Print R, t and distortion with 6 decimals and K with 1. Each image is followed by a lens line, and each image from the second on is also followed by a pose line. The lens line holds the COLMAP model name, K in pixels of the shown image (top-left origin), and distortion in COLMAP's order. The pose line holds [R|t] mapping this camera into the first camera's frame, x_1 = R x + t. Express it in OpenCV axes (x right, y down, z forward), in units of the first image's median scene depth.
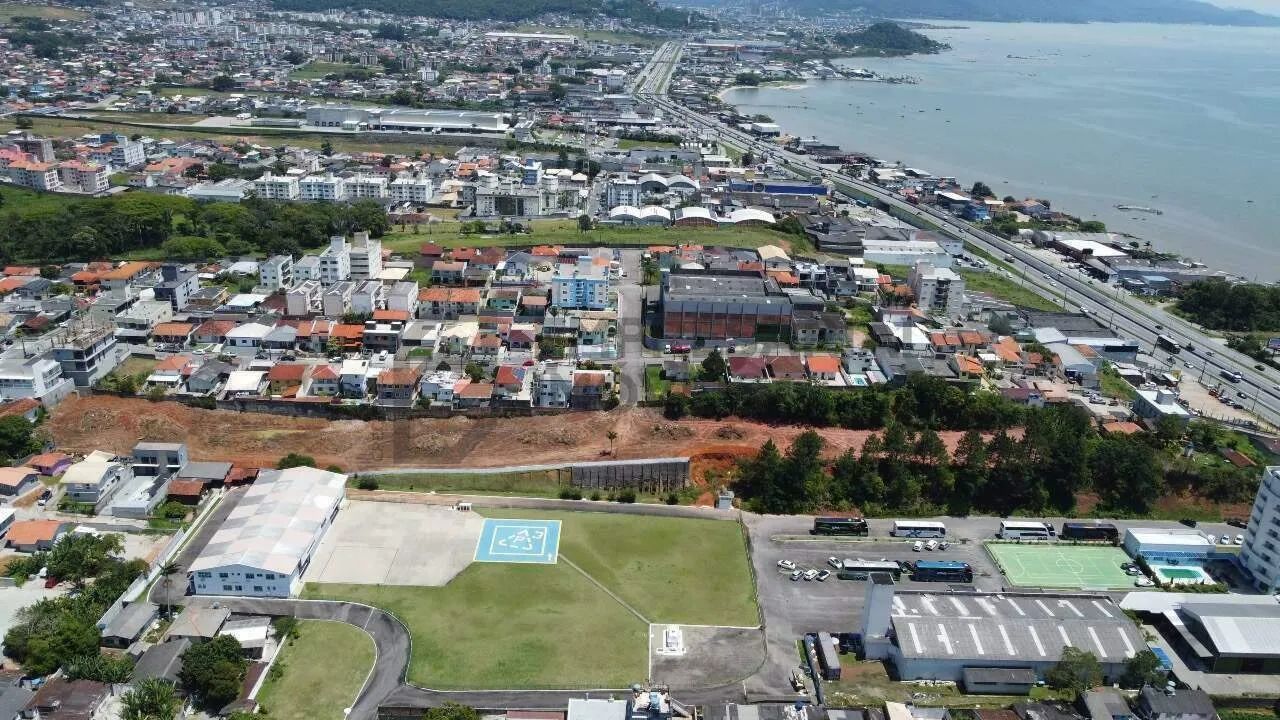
lens RADIAL K [[967.7, 0, 638.7], [0, 967.7, 362.3], [0, 0, 1]] dist [-0.006974, 0.007845]
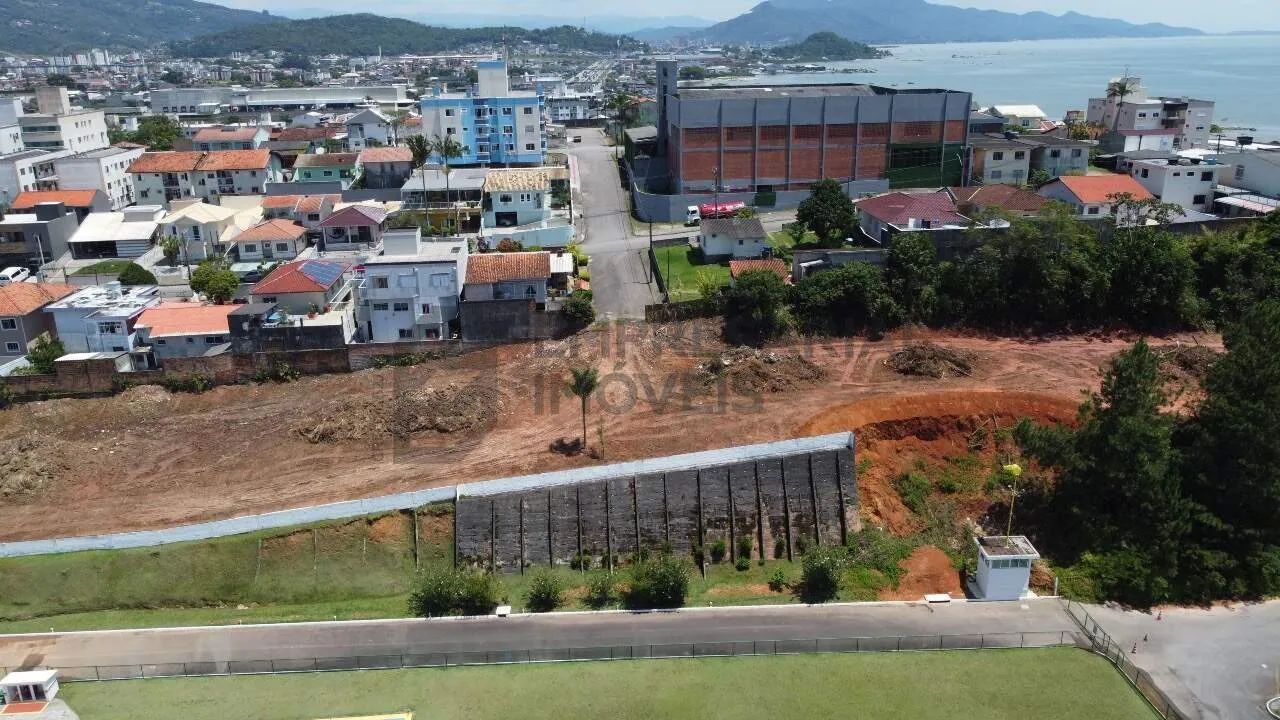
lens RADIAL K [[967.7, 0, 642.7], [0, 967.7, 355.1], [0, 0, 1]] dist [-0.006974, 0.007845]
pose [[0.995490, -0.075134, 0.057917, -0.023609], [0.078410, 0.995317, -0.056531, 0.076720], [-0.053398, 0.060818, 0.996720, 0.627121]]
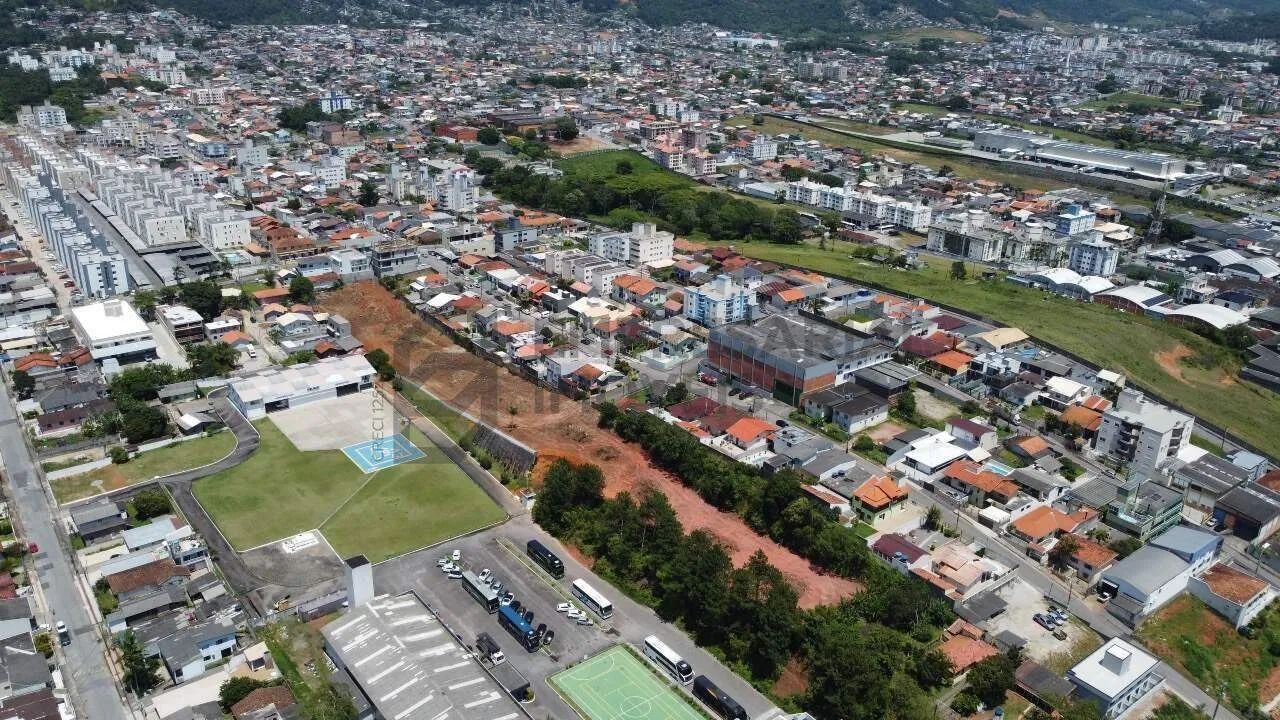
lens RADIAL K [[967.7, 0, 638.4], [0, 967.7, 364.8], [0, 0, 1]] dist [-0.006974, 0.007845]
pose [[0.605461, 0.275204, -0.746779, 0.782339], [-0.292154, 0.949660, 0.113102, -0.127325], [0.740312, 0.149696, 0.655384, 0.335287]]
